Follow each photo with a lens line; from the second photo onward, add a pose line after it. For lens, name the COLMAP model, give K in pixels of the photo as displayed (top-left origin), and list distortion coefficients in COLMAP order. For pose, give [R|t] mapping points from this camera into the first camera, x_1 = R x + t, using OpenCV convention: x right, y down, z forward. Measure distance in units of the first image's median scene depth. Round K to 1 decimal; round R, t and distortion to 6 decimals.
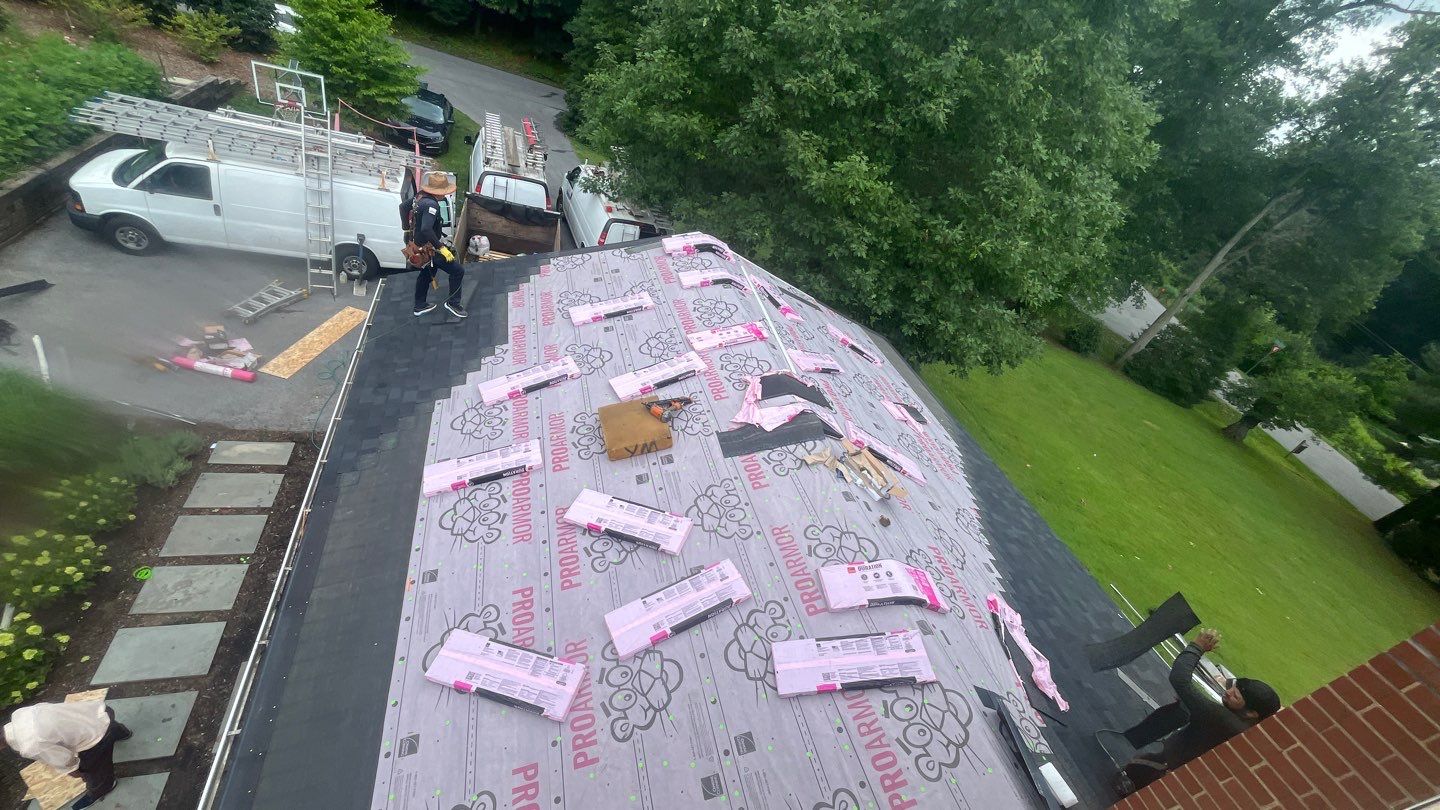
lens RADIAL K [[570.2, 0, 734.7], [0, 570.2, 425.0], [0, 0, 1]] dist [-0.009272, 0.000420]
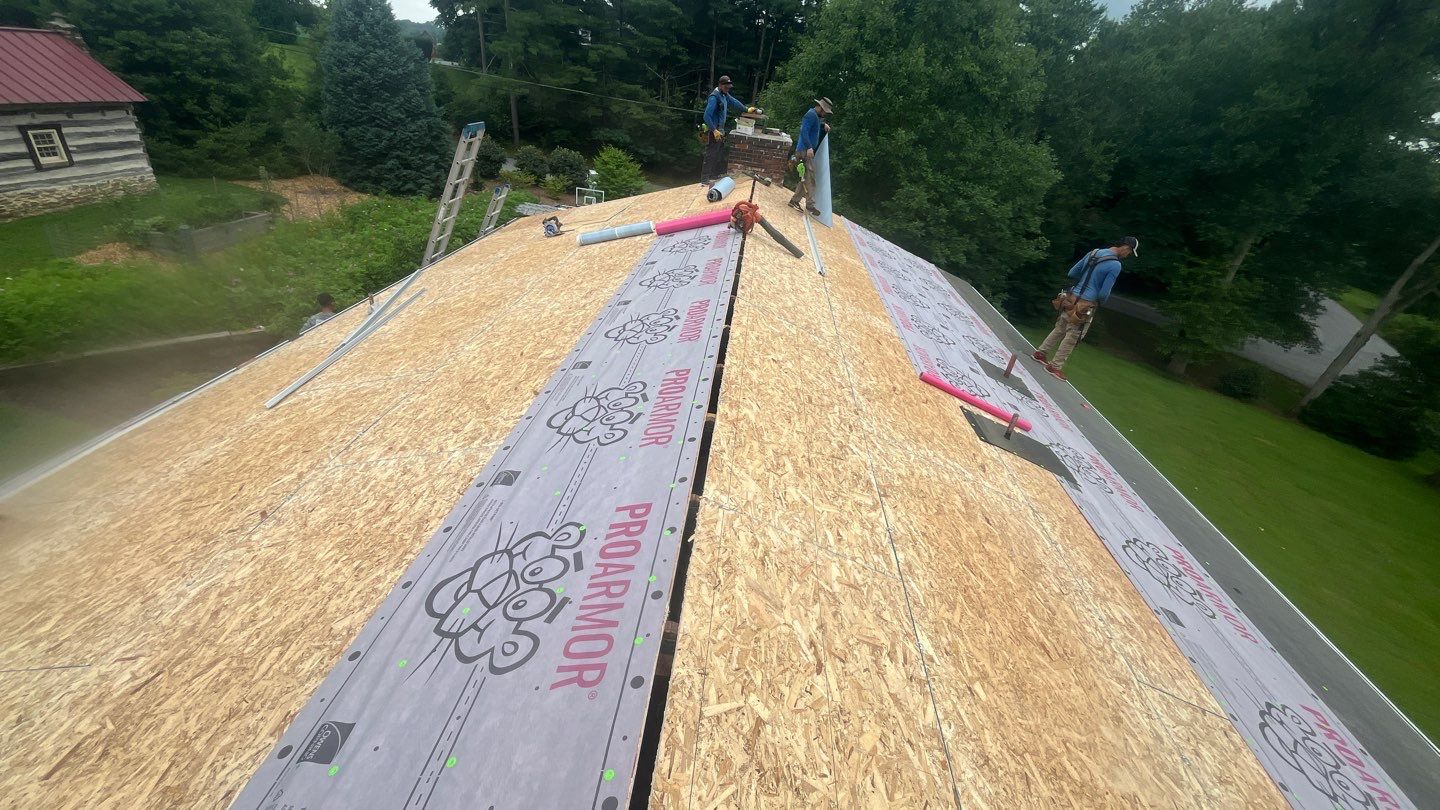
lens RADIAL K [[571.9, 0, 717.3], [0, 571.9, 400.5], [0, 0, 1]] dist [-0.004971, -0.000017]
pose [[0.924807, 0.026548, -0.379510, 0.544916], [-0.111416, 0.972723, -0.203459, 0.583633], [0.363757, 0.230444, 0.902539, -0.648963]]
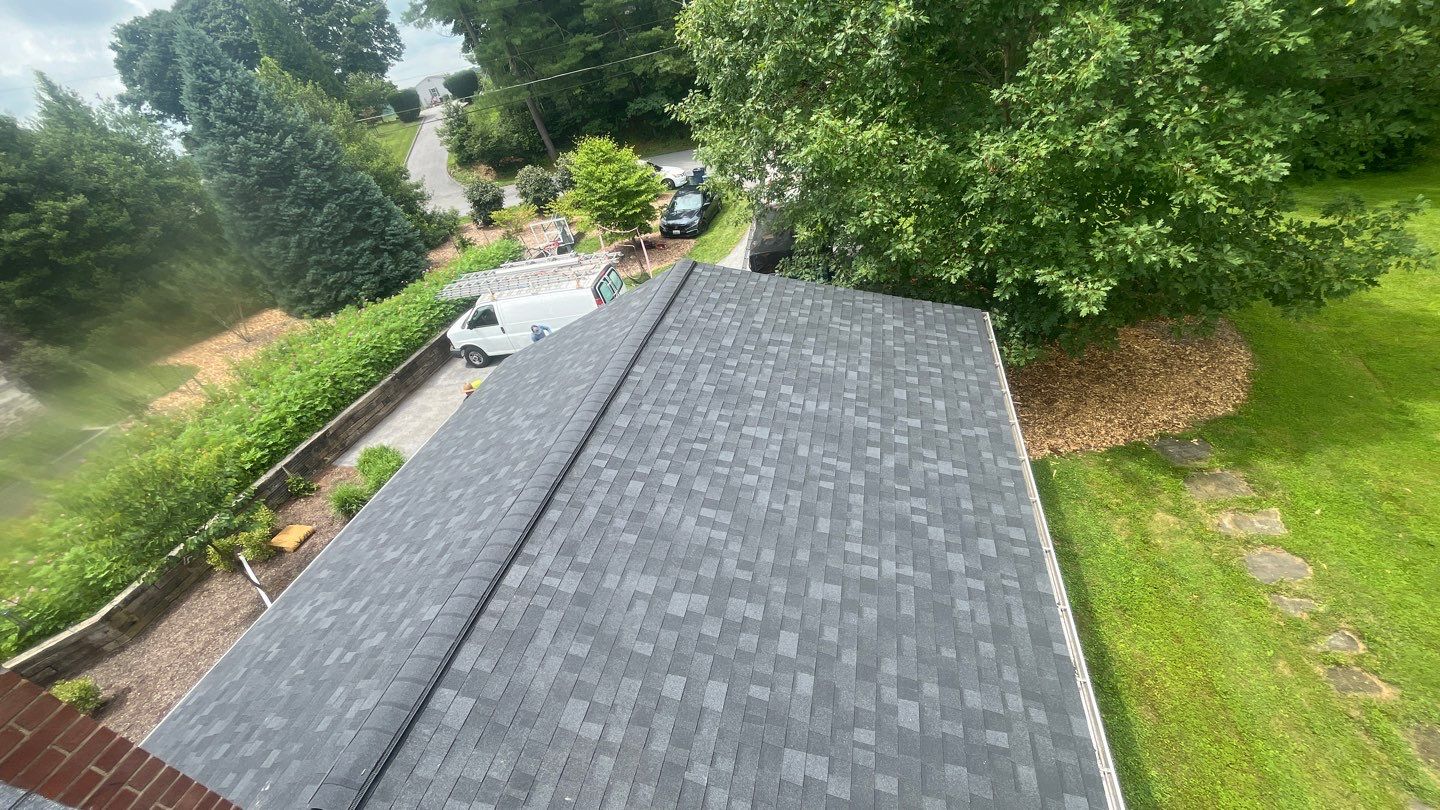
lens RADIAL K [[586.8, 0, 714.2], [0, 586.8, 402.1], [0, 0, 1]] dist [-0.005797, -0.000149]
pose [[0.741690, -0.127114, -0.658588, 0.500262], [0.072729, 0.991330, -0.109430, 0.023222], [0.666788, 0.033265, 0.744505, 0.209192]]
